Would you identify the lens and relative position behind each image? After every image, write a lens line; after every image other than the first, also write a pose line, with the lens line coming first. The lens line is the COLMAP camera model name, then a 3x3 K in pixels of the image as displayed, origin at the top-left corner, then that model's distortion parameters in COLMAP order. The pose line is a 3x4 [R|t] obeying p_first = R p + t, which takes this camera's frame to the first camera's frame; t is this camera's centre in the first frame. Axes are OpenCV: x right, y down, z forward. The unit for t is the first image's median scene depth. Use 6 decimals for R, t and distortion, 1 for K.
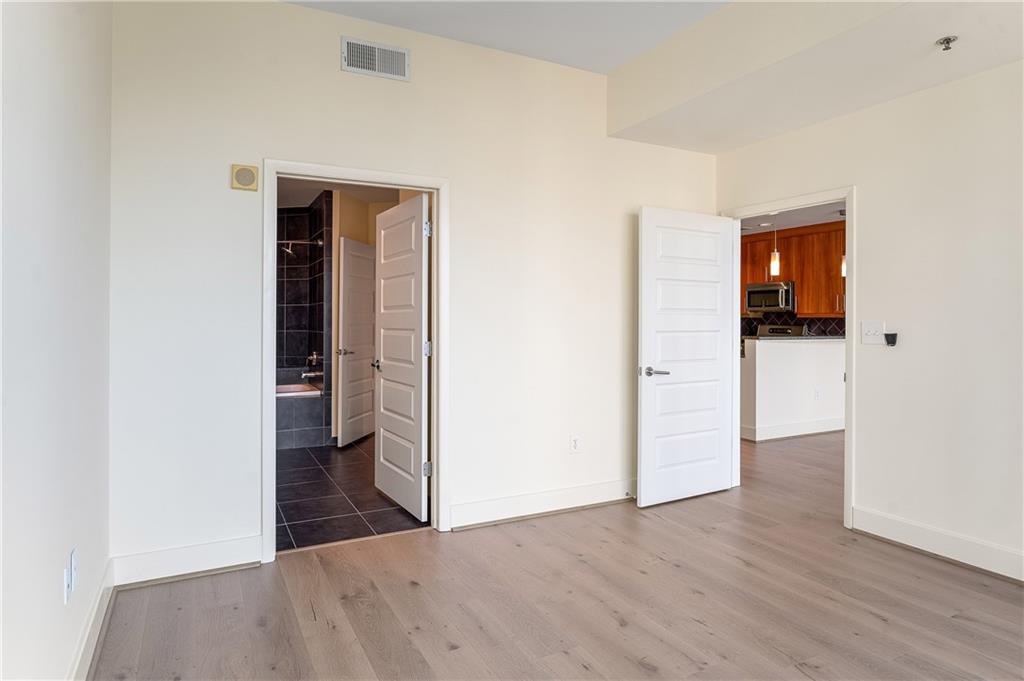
lens RADIAL K [[584.0, 0, 508.7], [0, 584.0, 312.7], [0, 0, 1]] dist [-0.038487, -0.000141]
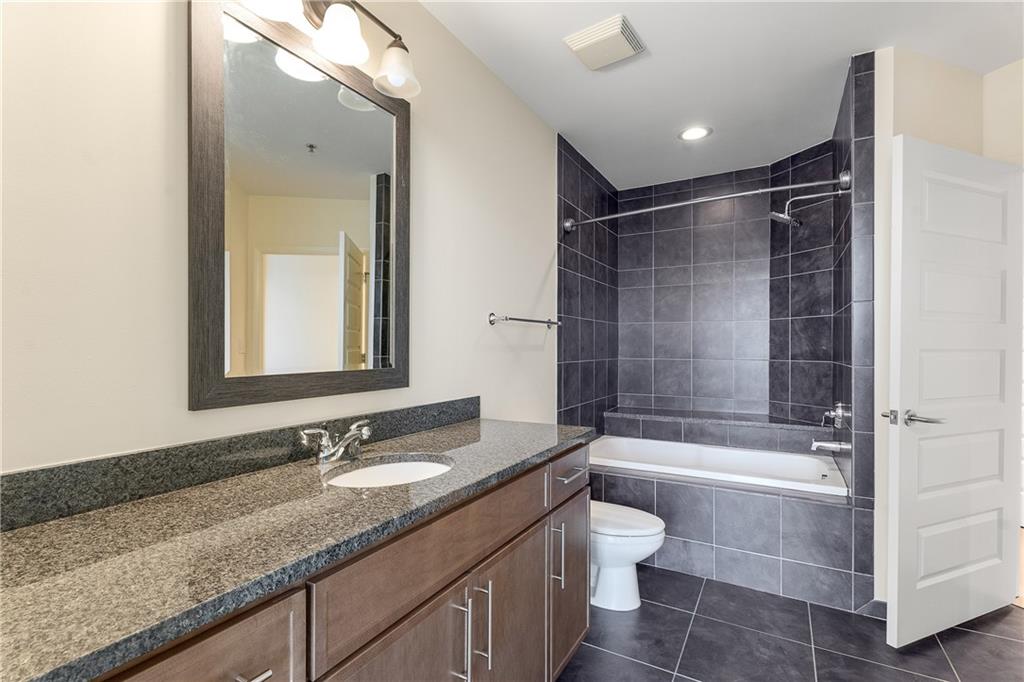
lens RADIAL K [[470.8, 0, 512.0], [0, 470.8, 341.0], [0, 0, 1]] dist [0.002653, 0.000602]
pose [[0.534722, -0.005153, -0.845012, -0.138365], [-0.000407, 0.999980, -0.006356, 0.015606], [0.845028, 0.003743, 0.534709, 0.541294]]
